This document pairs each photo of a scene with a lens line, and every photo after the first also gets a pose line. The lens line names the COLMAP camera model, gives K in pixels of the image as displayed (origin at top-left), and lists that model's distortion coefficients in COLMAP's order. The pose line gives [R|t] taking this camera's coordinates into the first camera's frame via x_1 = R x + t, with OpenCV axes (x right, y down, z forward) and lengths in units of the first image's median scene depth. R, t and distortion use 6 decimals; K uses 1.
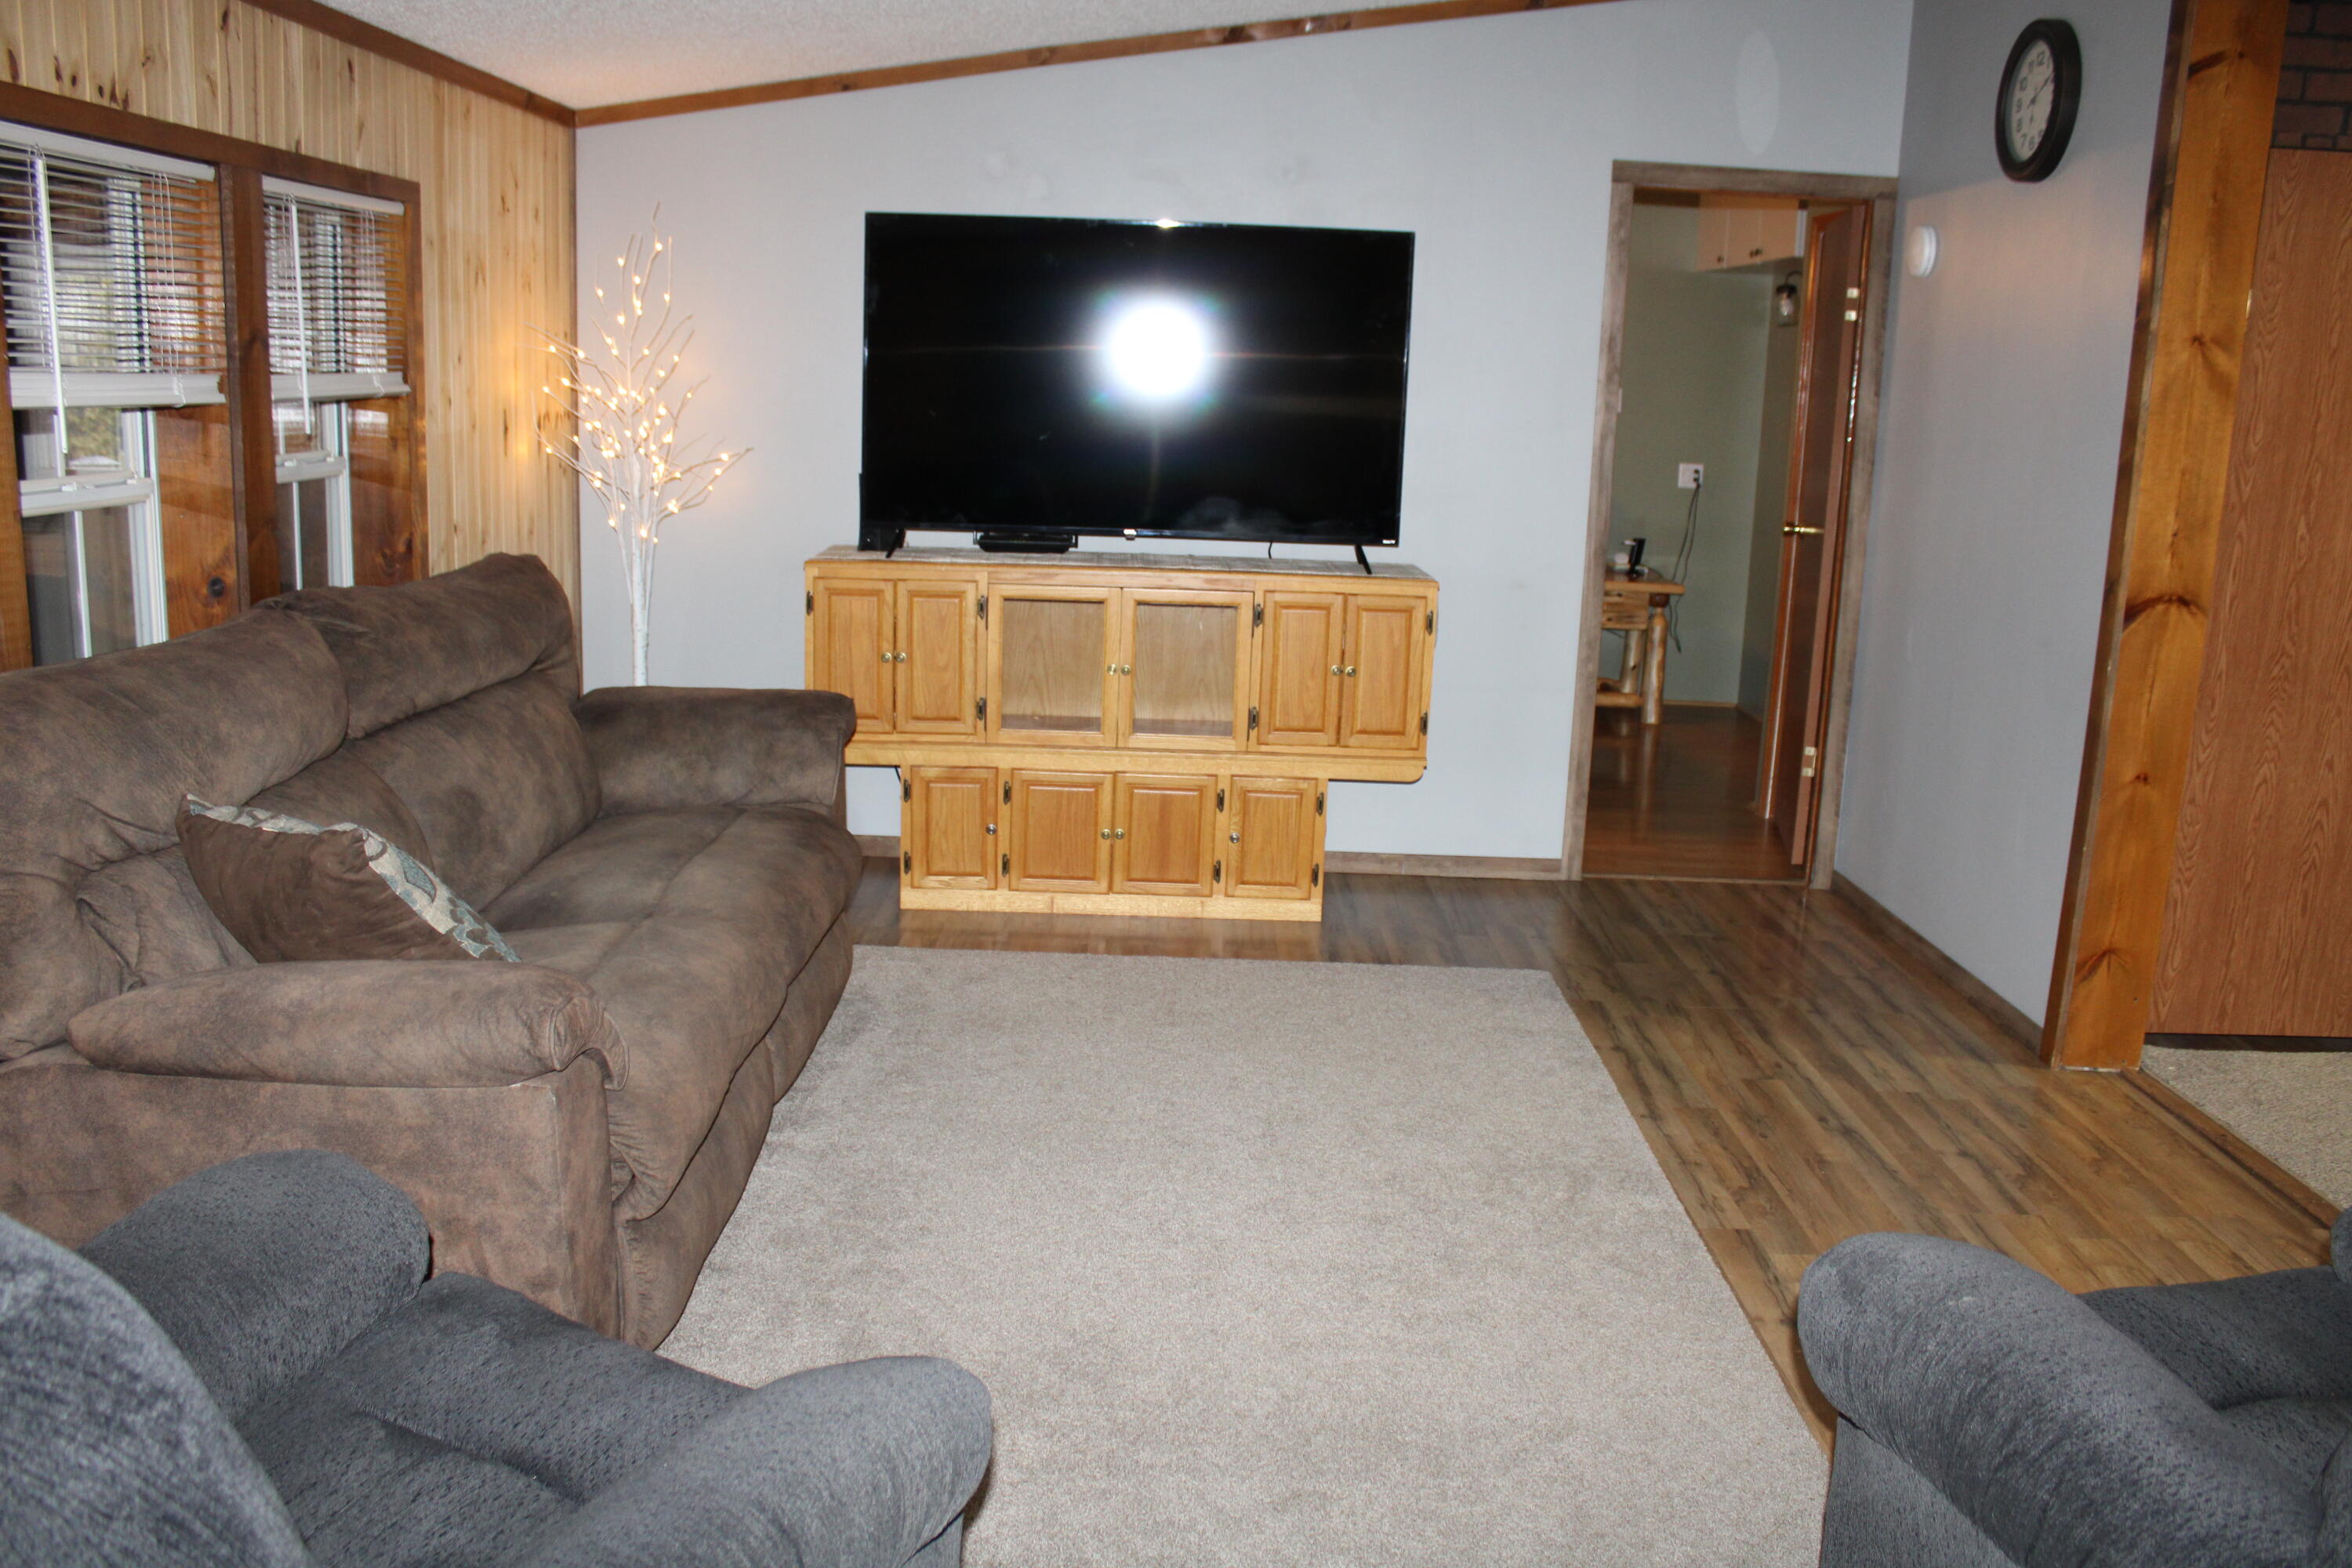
lens RADIAL K [[1954.5, 0, 1183.3], [0, 1954.5, 771.6], [0, 0, 1]] dist [-0.163584, 0.139257]
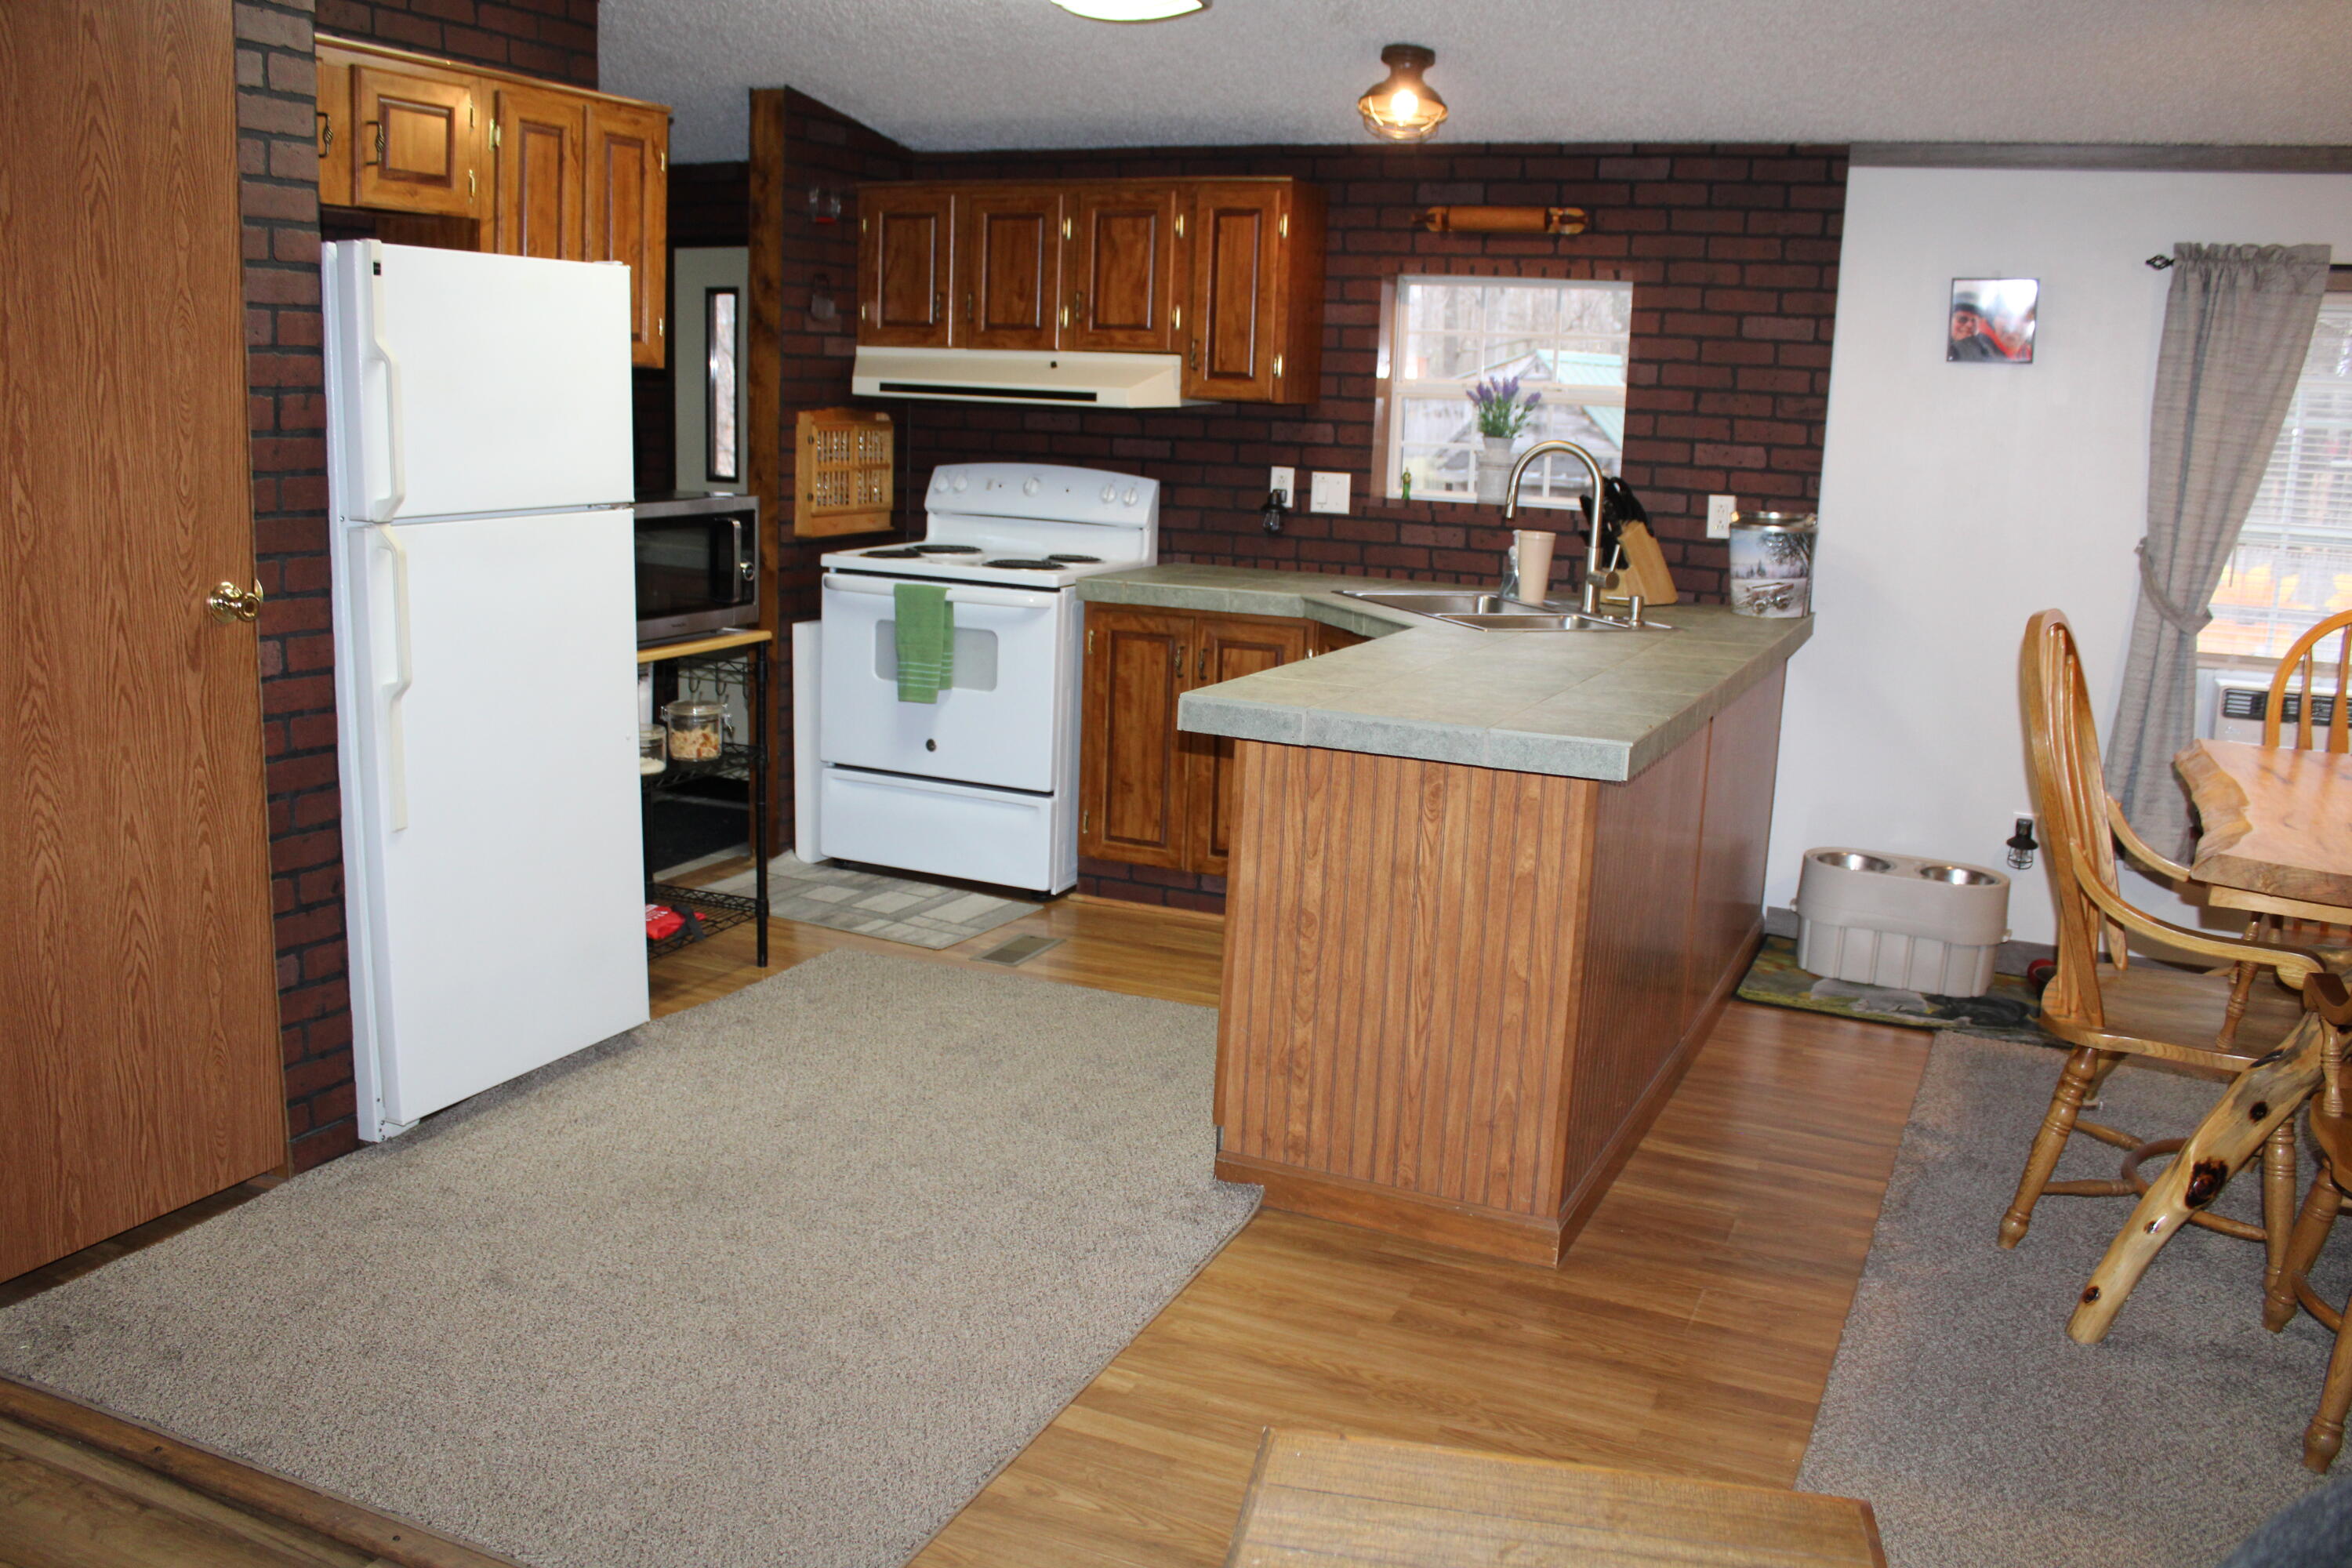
lens RADIAL K [[1954.5, 0, 1182.4], [0, 1954.5, 782.3], [0, 0, 1]] dist [-0.163584, 0.139257]
pose [[0.410252, -0.204154, 0.888827, 0.161492], [0.162045, 0.975431, 0.149252, -0.062317], [-0.897460, 0.082799, 0.433255, 0.356270]]
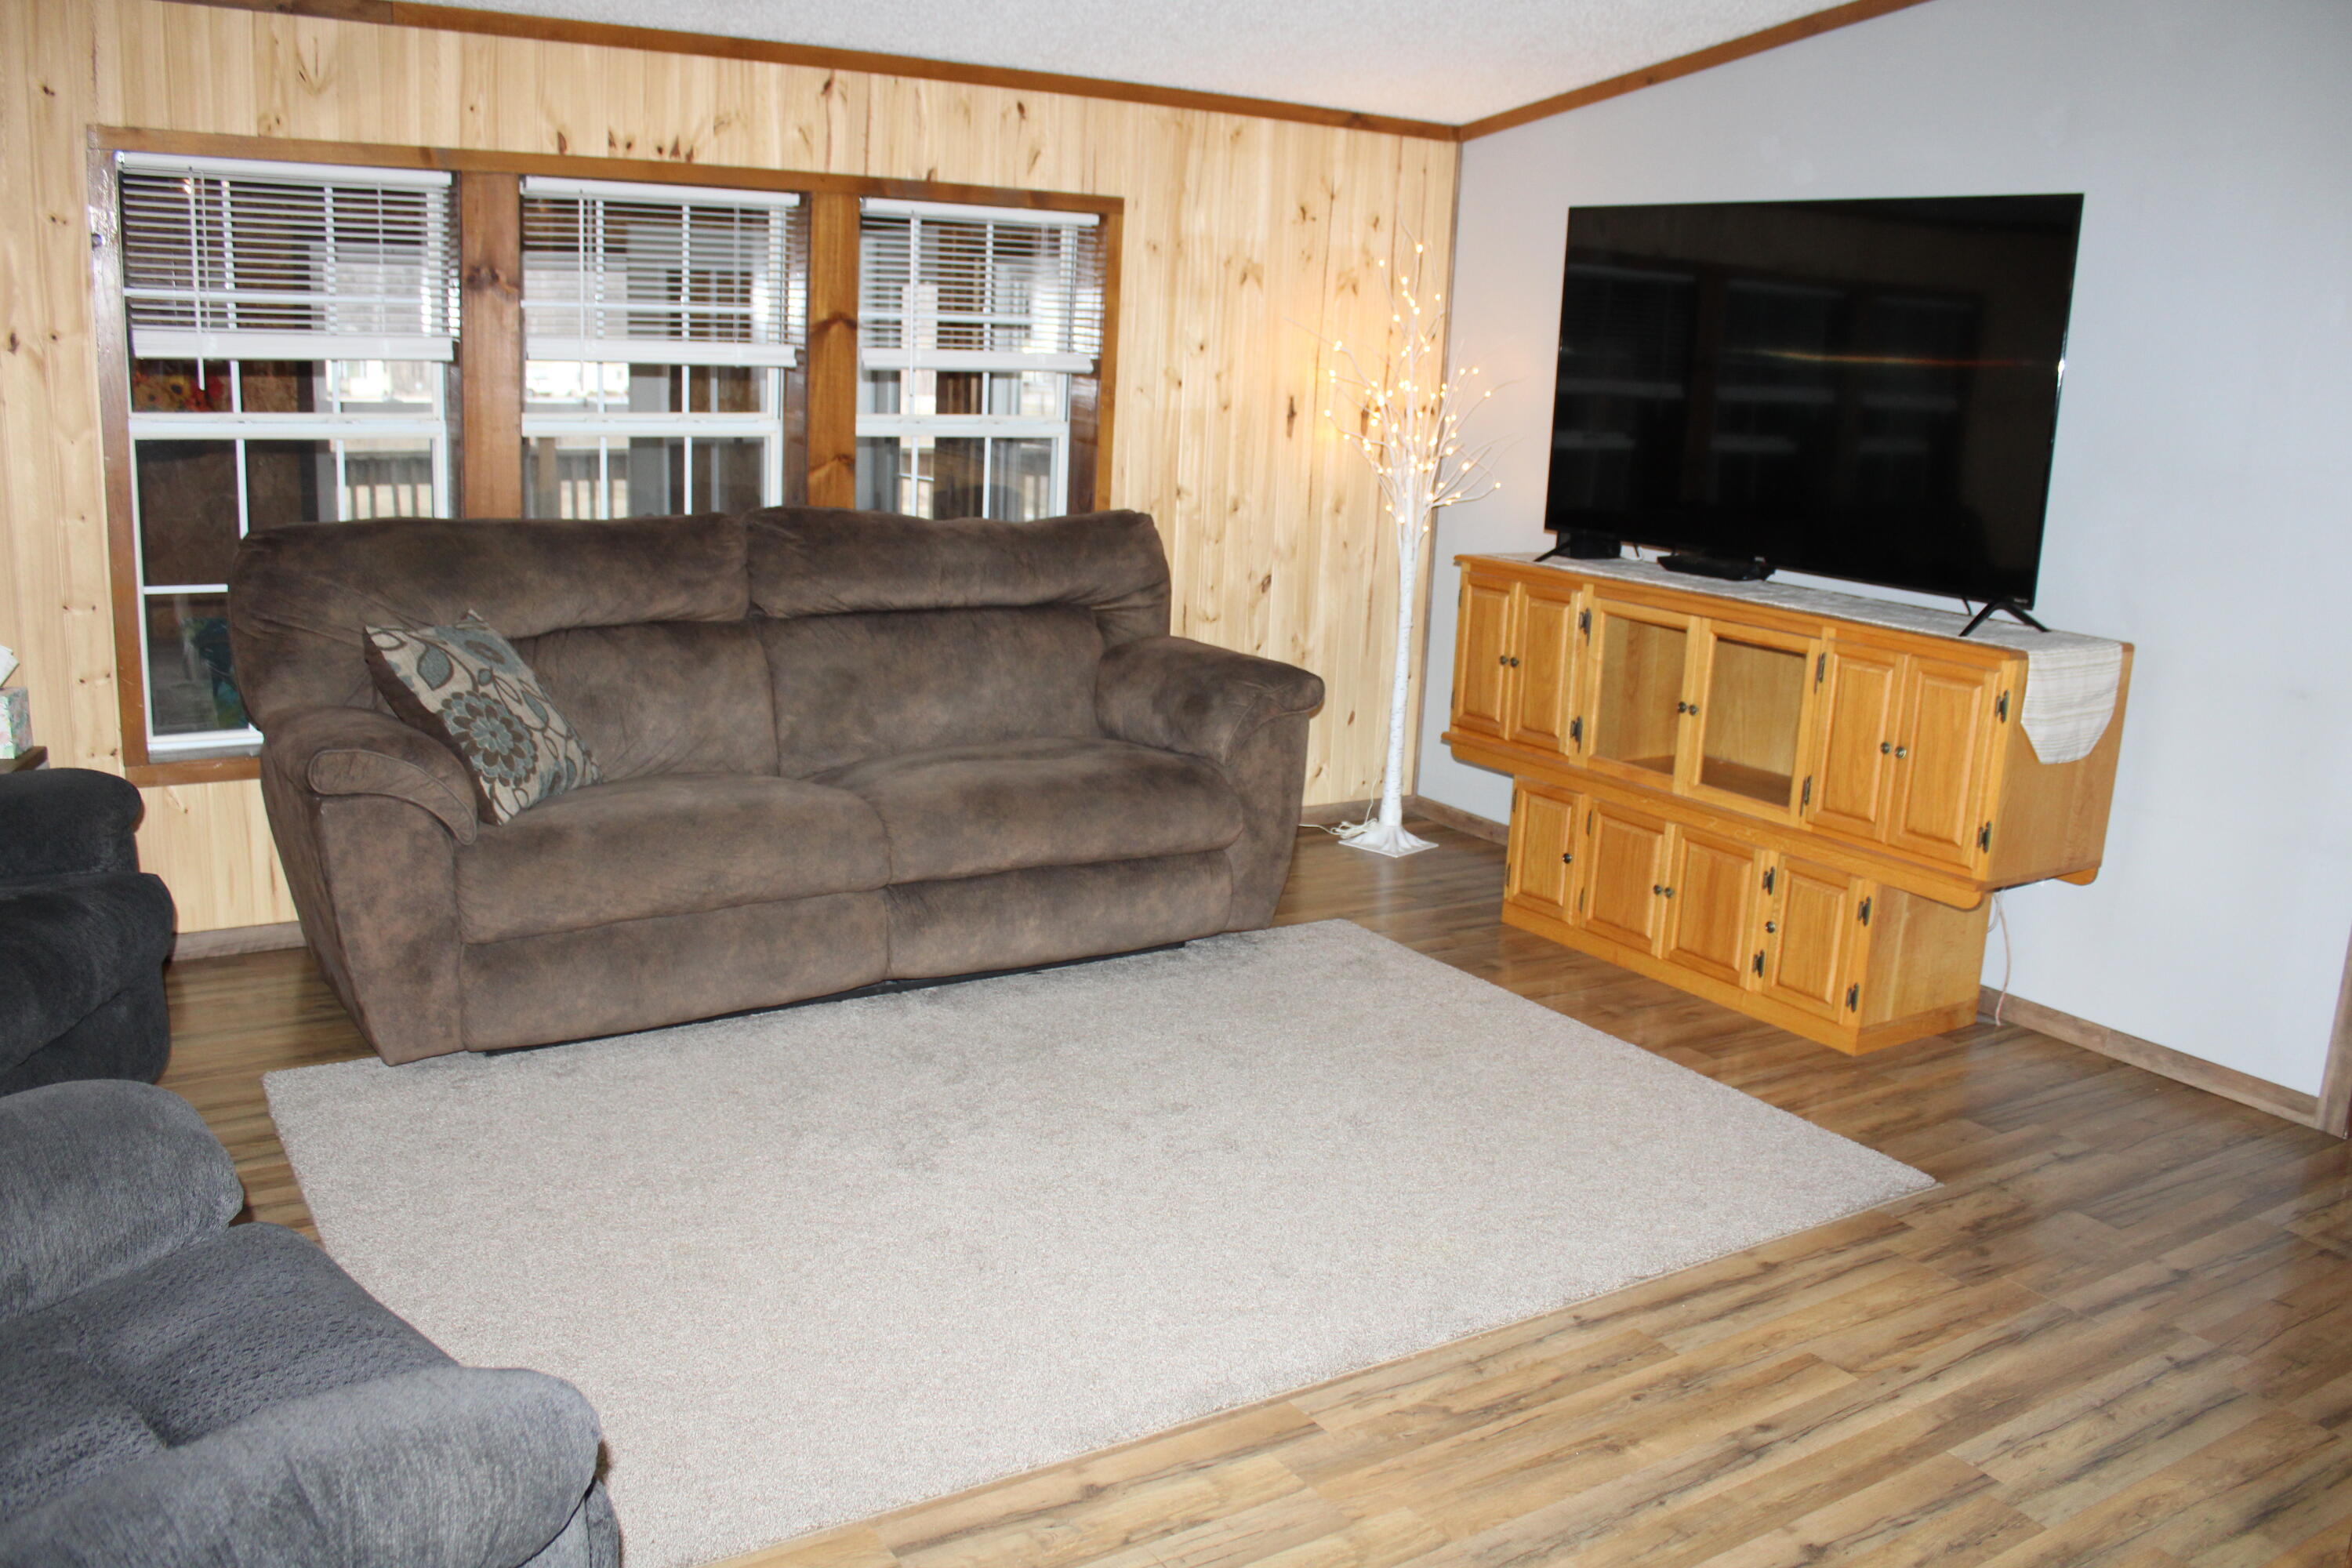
lens RADIAL K [[1954.5, 0, 1185.6], [0, 1954.5, 785.7], [0, 0, 1]] dist [-0.163584, 0.139257]
pose [[0.546255, 0.175151, -0.819102, 0.695171], [-0.192400, 0.977983, 0.080814, -0.055350], [0.815222, 0.113450, 0.567927, 0.392029]]
